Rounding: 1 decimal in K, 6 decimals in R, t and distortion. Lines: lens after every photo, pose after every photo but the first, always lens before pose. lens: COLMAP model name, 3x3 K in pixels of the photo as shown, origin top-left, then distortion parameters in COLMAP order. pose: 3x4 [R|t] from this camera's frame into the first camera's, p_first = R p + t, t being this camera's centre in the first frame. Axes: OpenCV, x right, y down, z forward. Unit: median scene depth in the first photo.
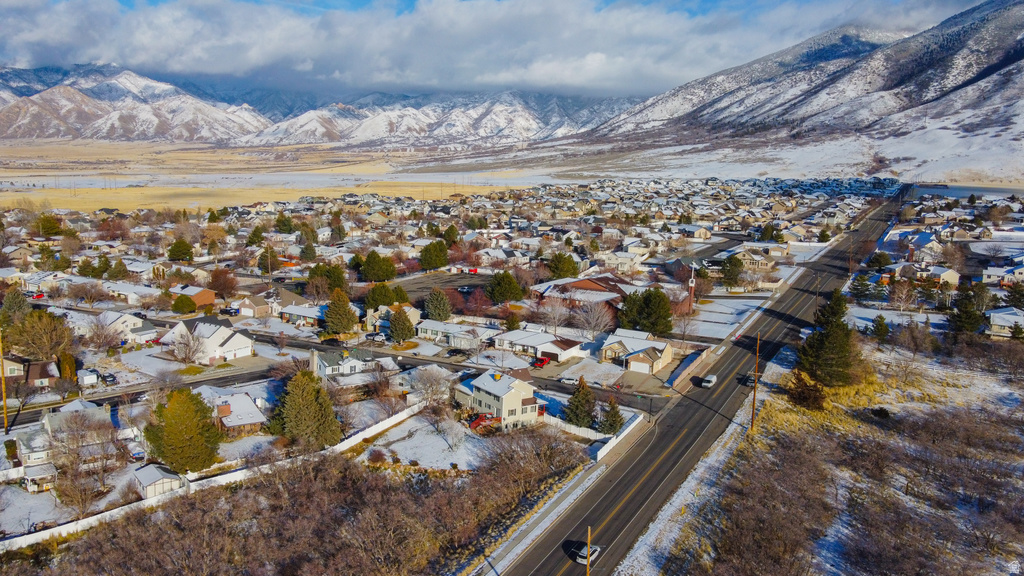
lens RADIAL K [[821.4, 0, 531.8], [0, 821.4, 290.4], [0, 0, 1]] dist [-0.000405, 0.048690]
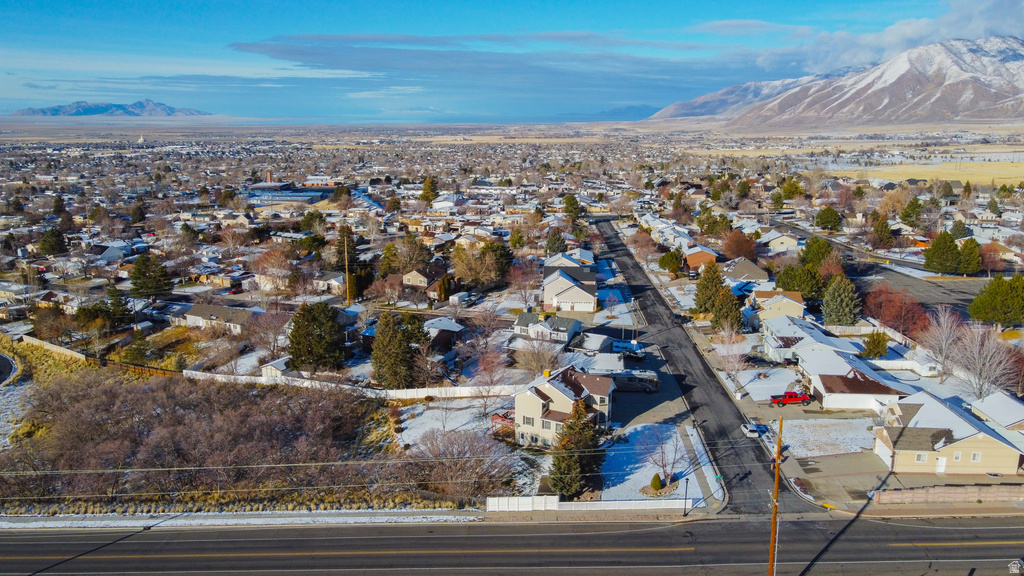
lens RADIAL K [[808.0, 0, 502.1], [0, 808.0, 286.3], [0, 0, 1]] dist [-0.000338, 0.050961]
pose [[0.398016, 0.149776, -0.905070, 0.043758], [-0.129142, 0.985905, 0.106361, -0.003578], [0.908243, 0.074550, 0.411748, 0.045918]]
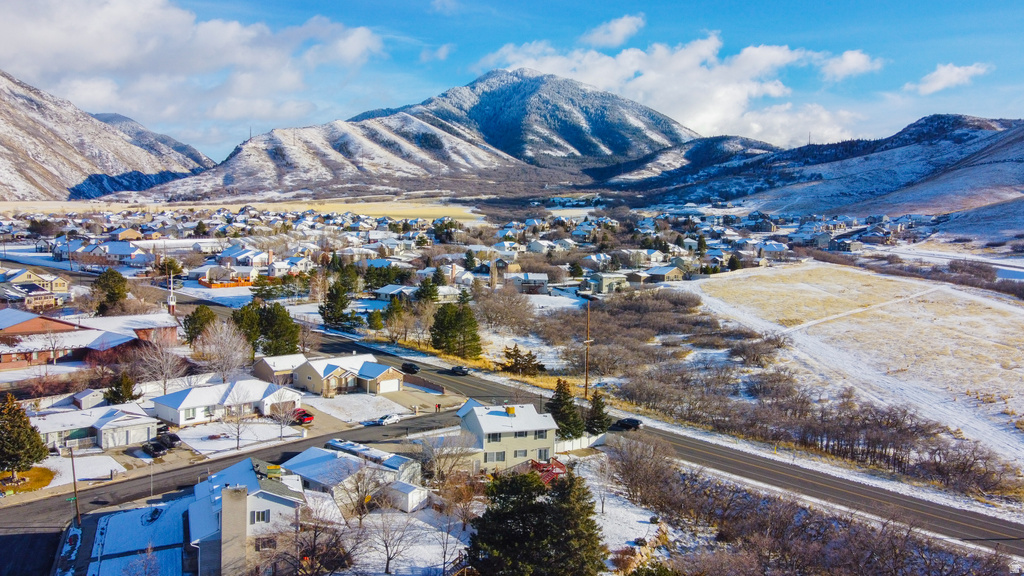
lens RADIAL K [[788.2, 0, 510.3], [0, 788.2, 289.1], [0, 0, 1]] dist [-0.001990, 0.042157]
pose [[0.275848, -0.108765, 0.955028, -0.048020], [0.140496, 0.987469, 0.071880, -0.003233], [-0.950878, 0.114349, 0.287673, 0.056692]]
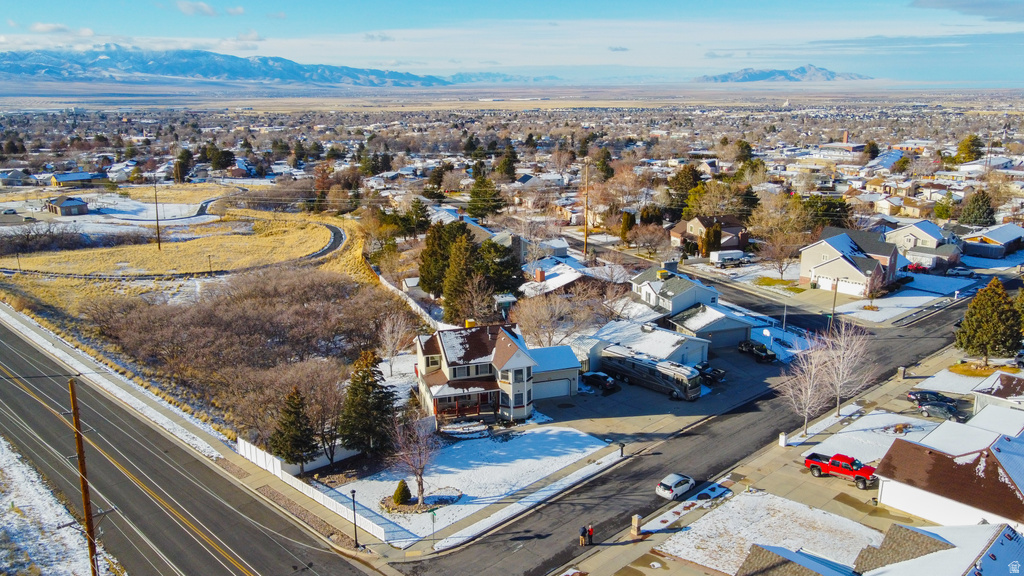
lens RADIAL K [[808.0, 0, 502.1], [0, 808.0, 286.3], [0, 0, 1]] dist [-0.000338, 0.050961]
pose [[-0.350983, 0.189664, -0.916972, 0.032766], [-0.154815, 0.954041, 0.256589, -0.004826], [0.923495, 0.232020, -0.305490, 0.084539]]
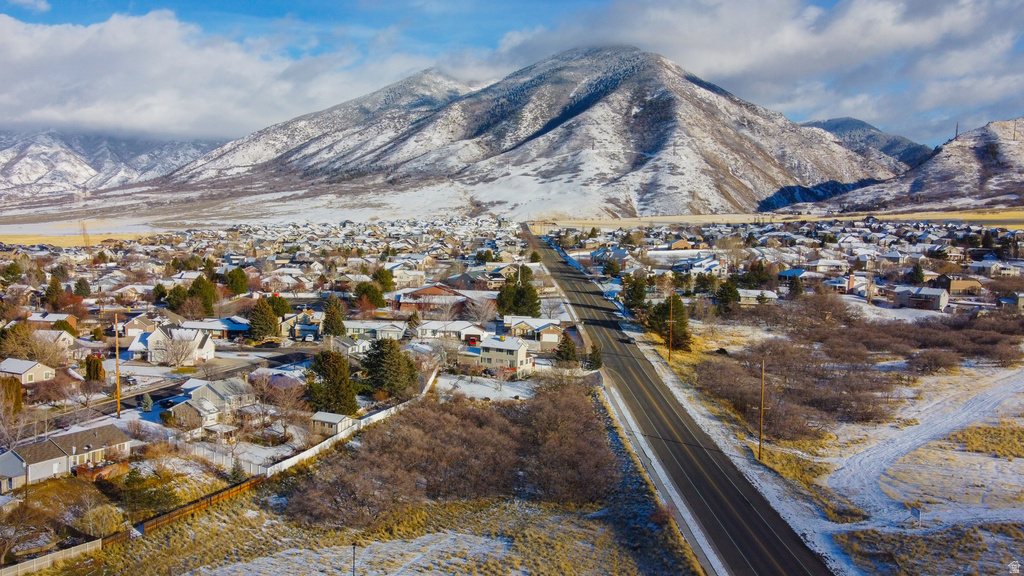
lens RADIAL K [[885.5, 0, 477.1], [0, 885.5, 308.5], [0, 0, 1]] dist [-0.009692, 0.067563]
pose [[0.908208, -0.060706, 0.414093, -0.045772], [0.080162, 0.996338, -0.029753, 0.006942], [-0.410770, 0.060217, 0.909748, -0.016673]]
